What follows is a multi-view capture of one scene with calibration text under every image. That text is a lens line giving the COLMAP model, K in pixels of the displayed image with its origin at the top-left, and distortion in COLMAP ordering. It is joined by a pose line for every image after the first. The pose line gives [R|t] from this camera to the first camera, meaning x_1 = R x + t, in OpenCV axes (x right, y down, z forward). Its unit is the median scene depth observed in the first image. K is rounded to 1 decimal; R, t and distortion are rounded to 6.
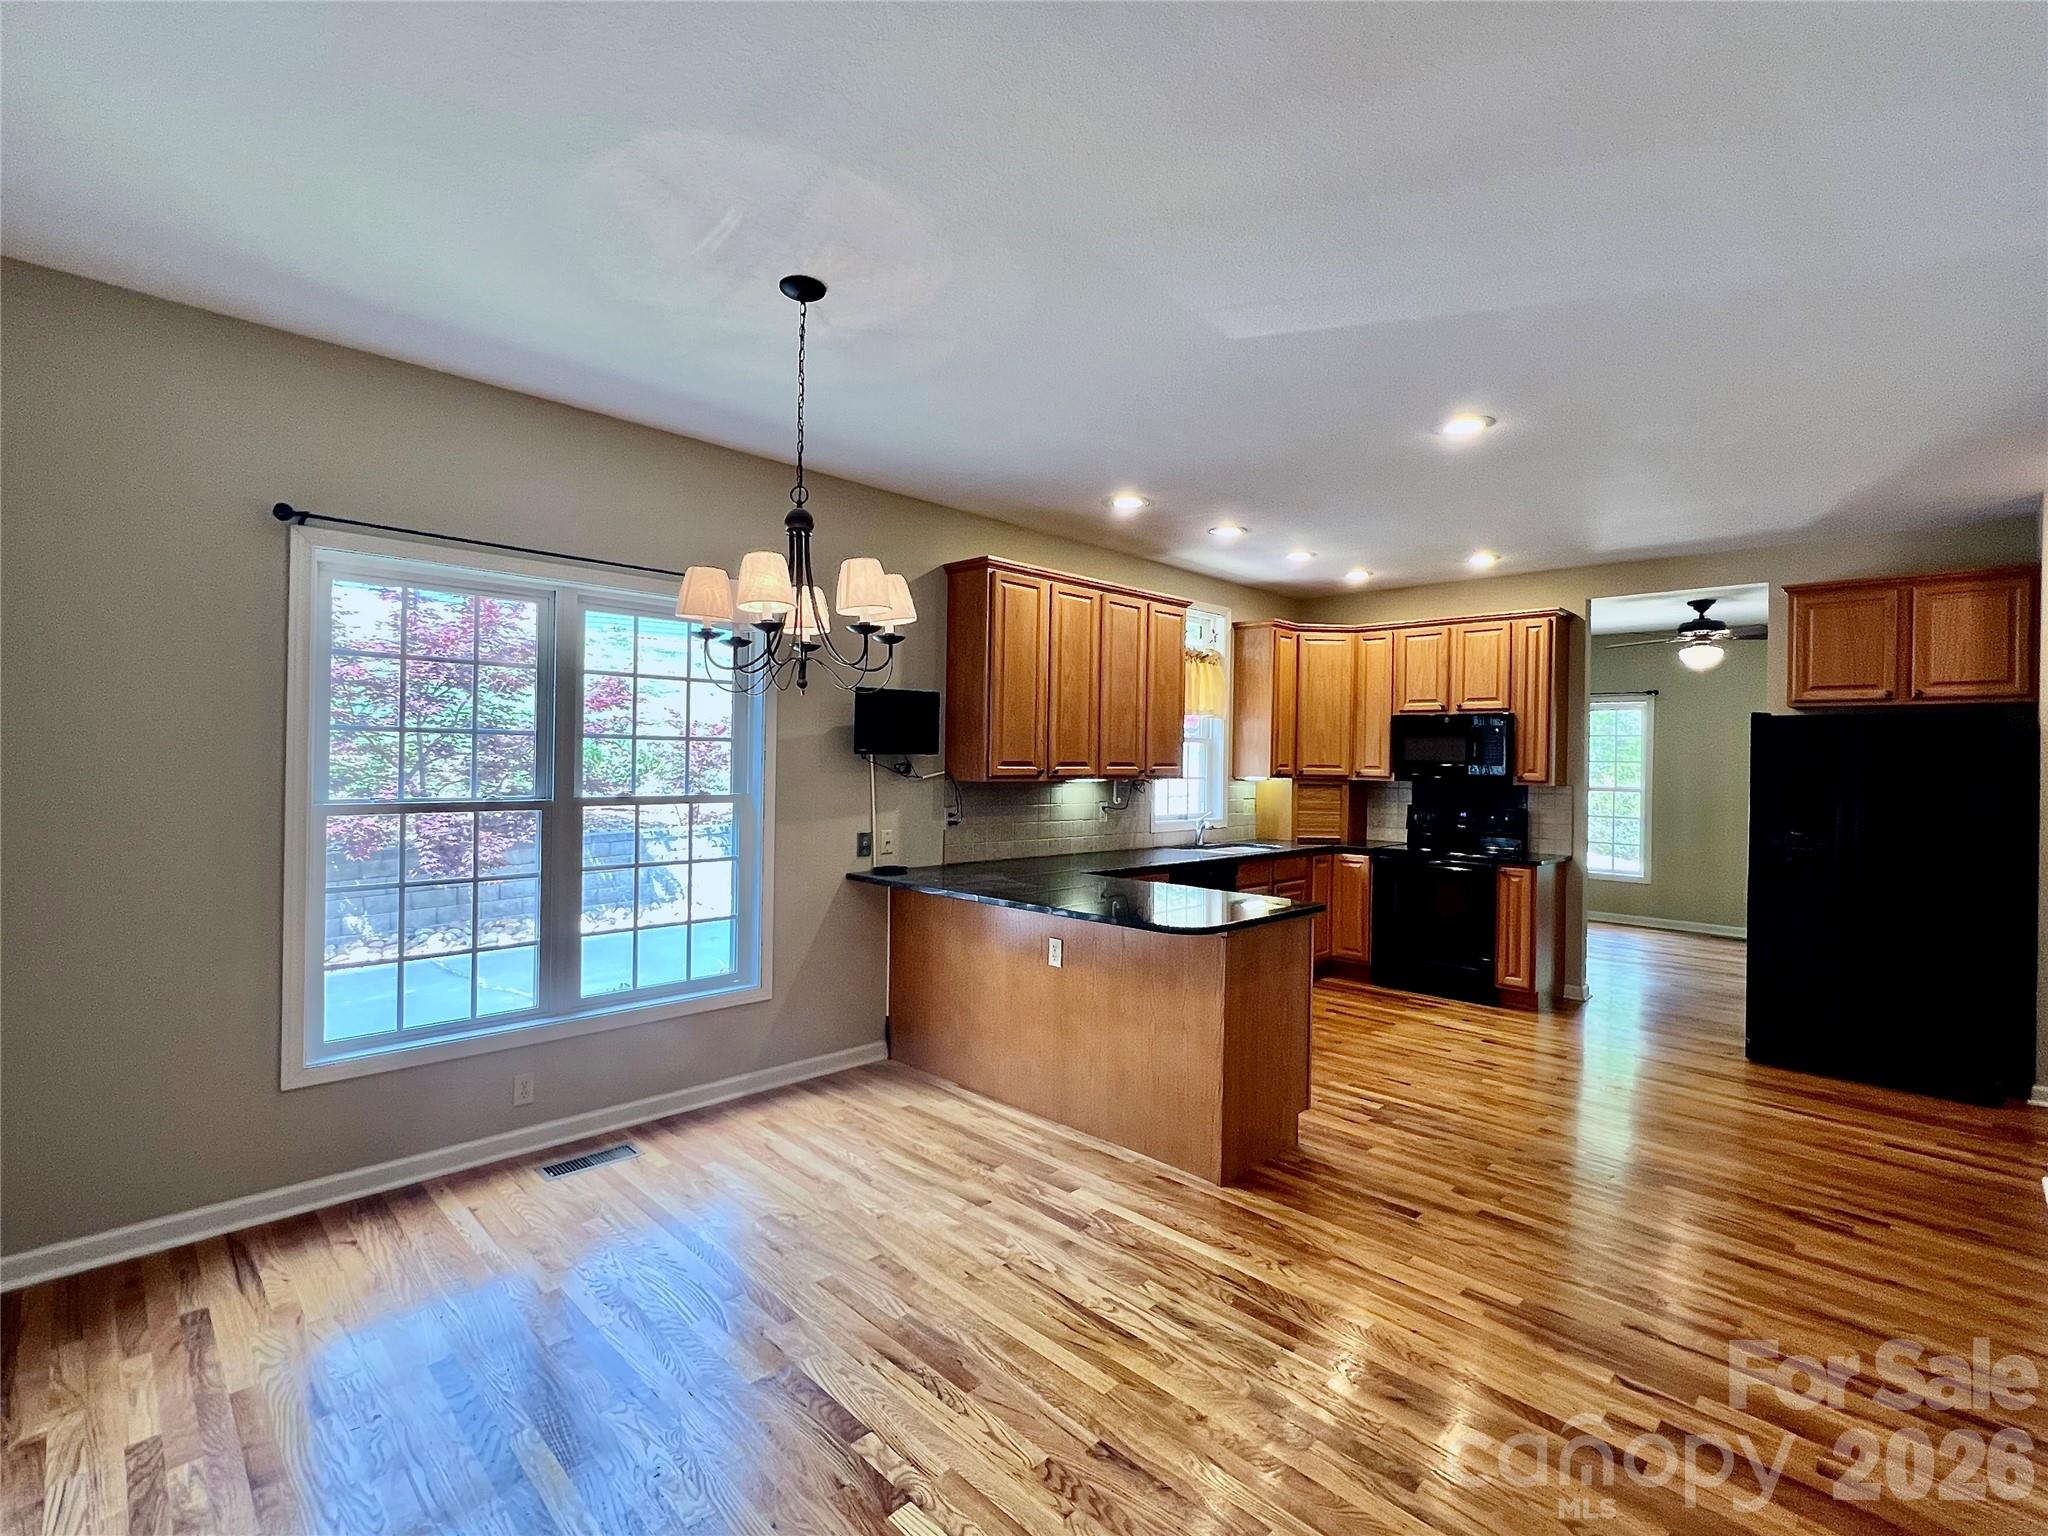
lens RADIAL K [[912.4, 0, 1023.4], [0, 912.4, 759.6], [0, 0, 1]] dist [-0.005693, 0.000418]
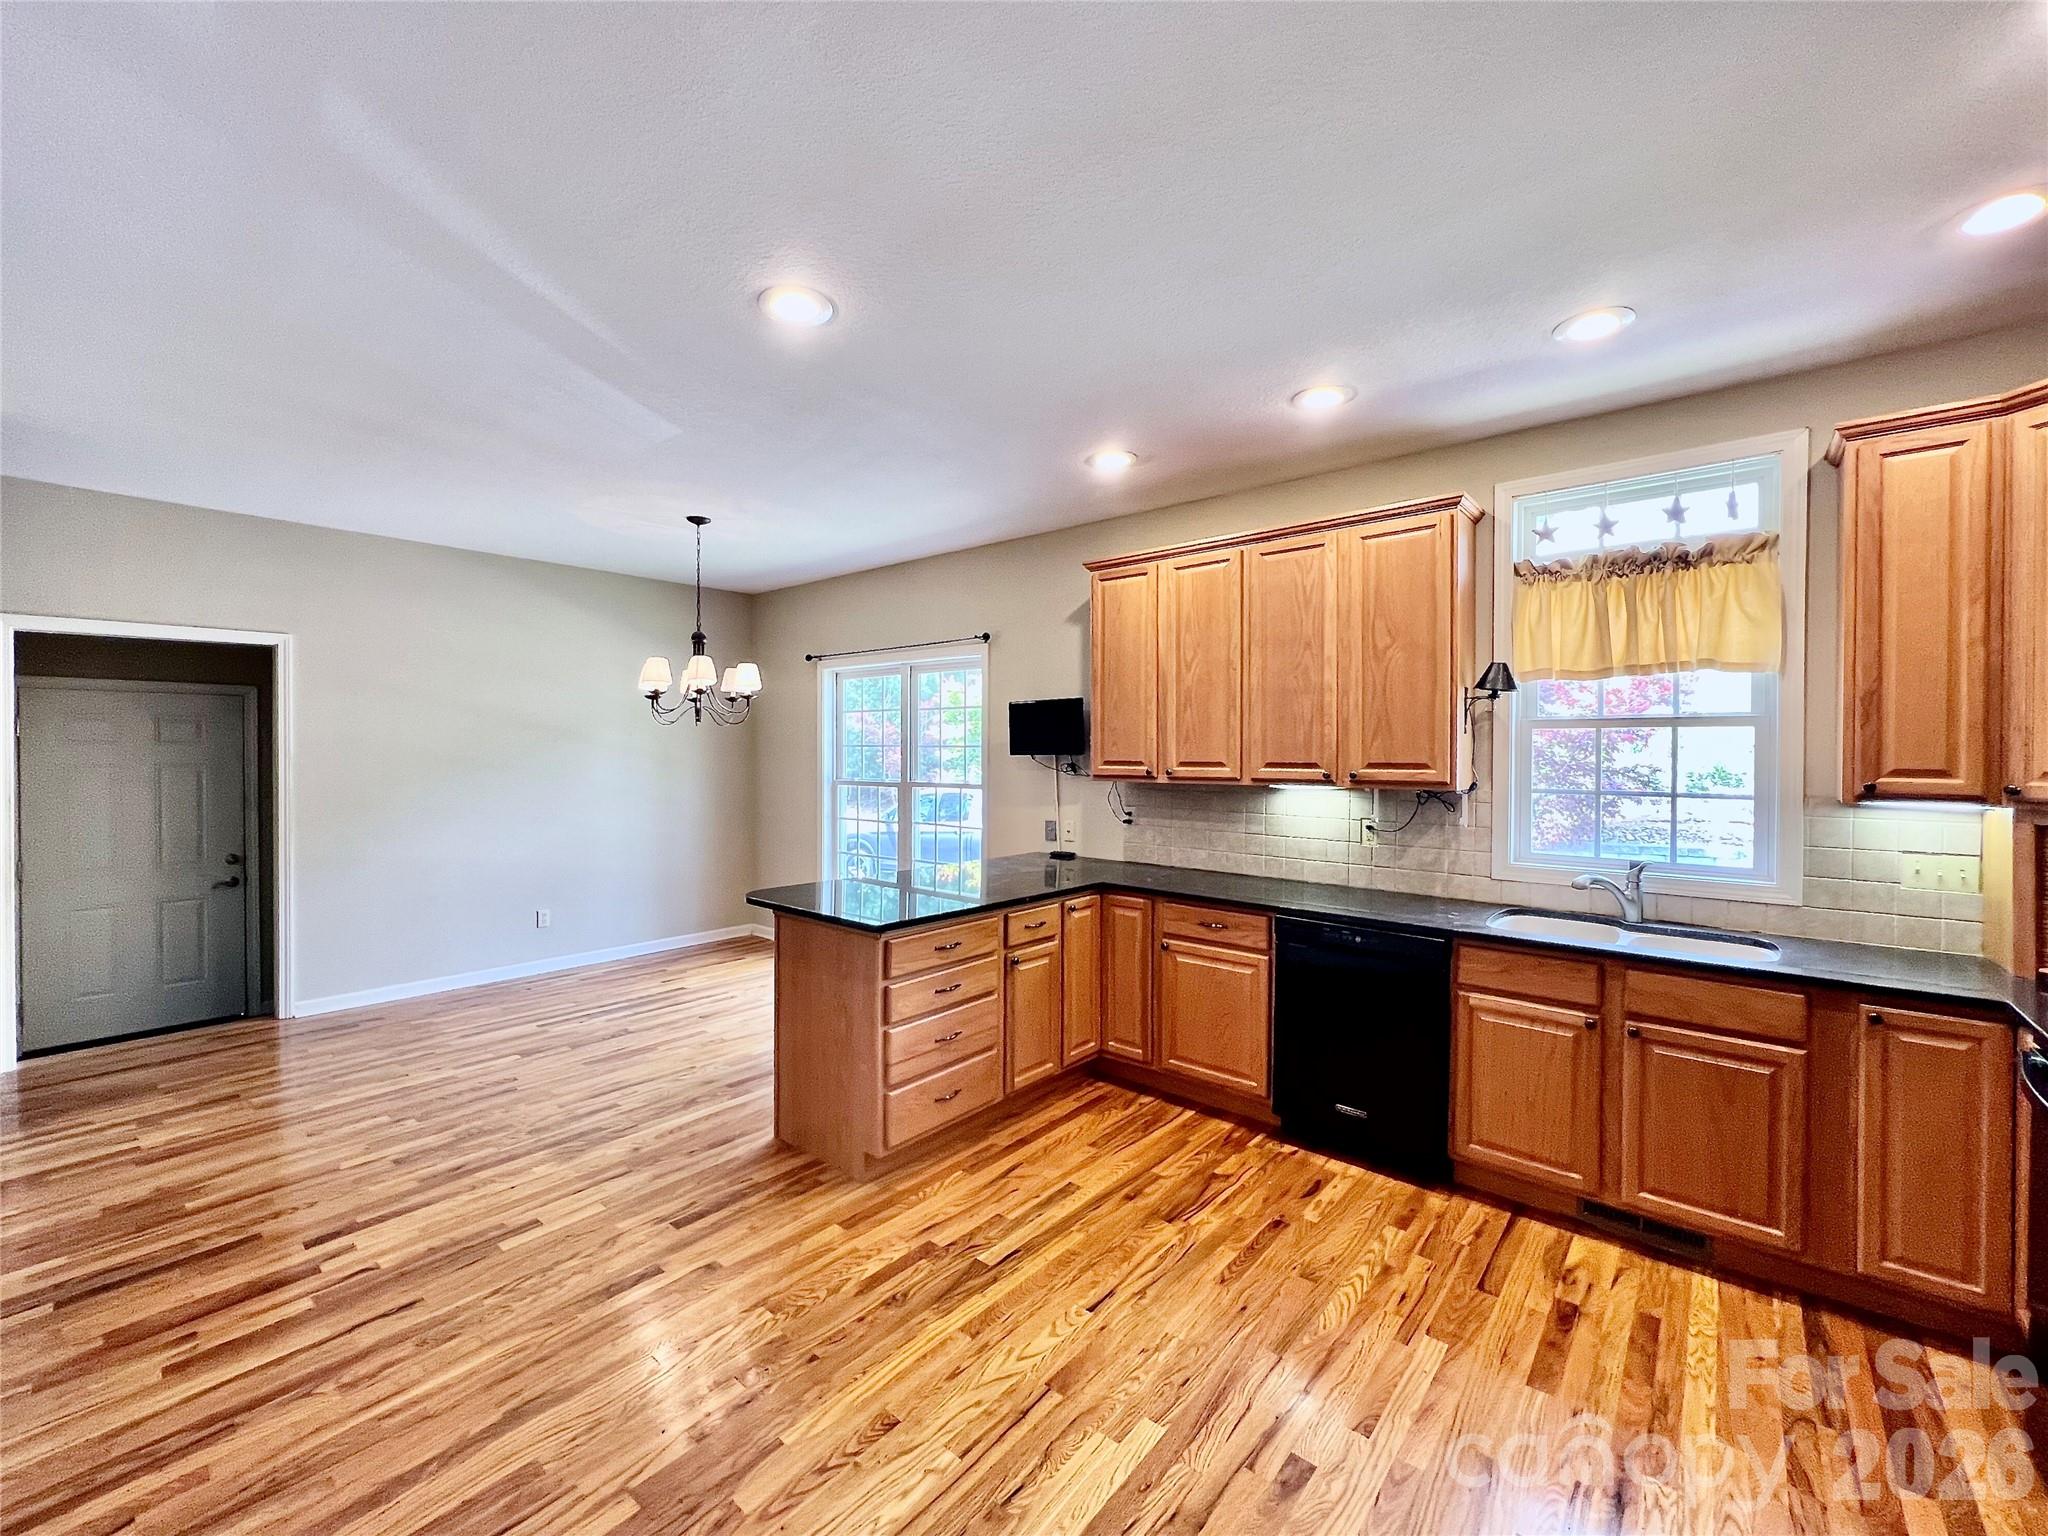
lens RADIAL K [[822.4, 0, 1025.0], [0, 822.4, 757.6], [0, 0, 1]] dist [-0.000051, 0.000498]
pose [[0.098694, -0.007704, -0.995088, 0.776238], [-0.004582, 0.999956, -0.008196, 0.005132], [0.995107, 0.005368, 0.098654, 0.741112]]
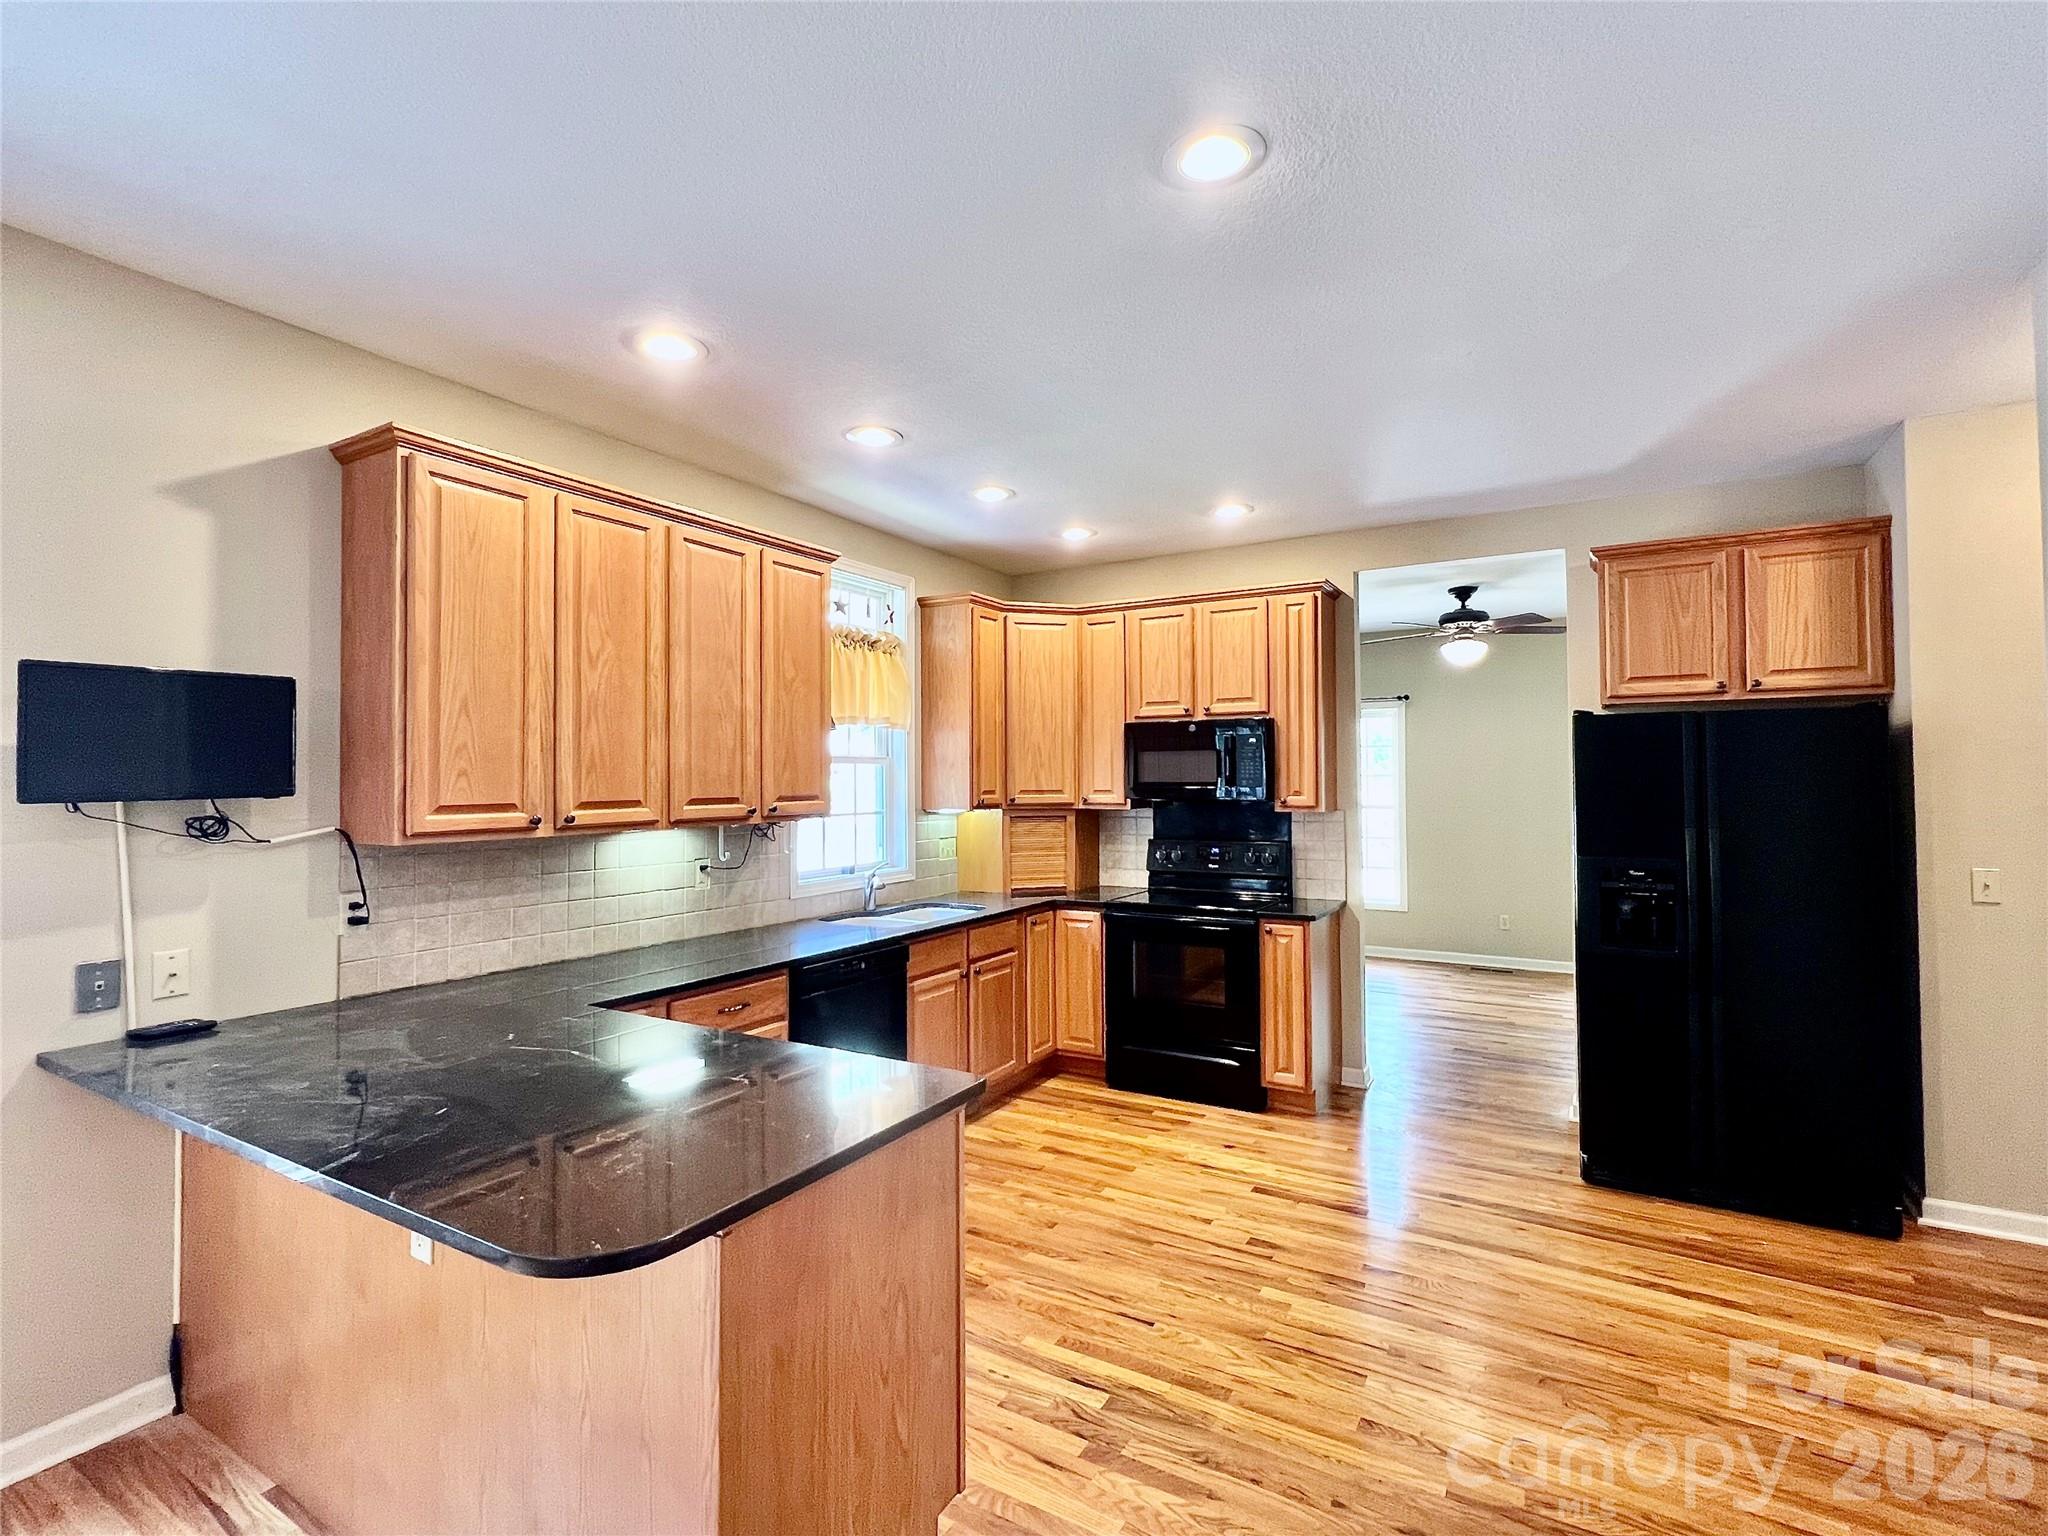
lens RADIAL K [[937.3, 0, 1019.1], [0, 937.3, 758.1], [0, 0, 1]] dist [-0.003067, 0.000410]
pose [[0.967958, -0.016362, 0.250577, 0.154345], [0.022204, 0.999543, -0.020506, -0.006876], [-0.250127, 0.025412, 0.967879, 0.336438]]
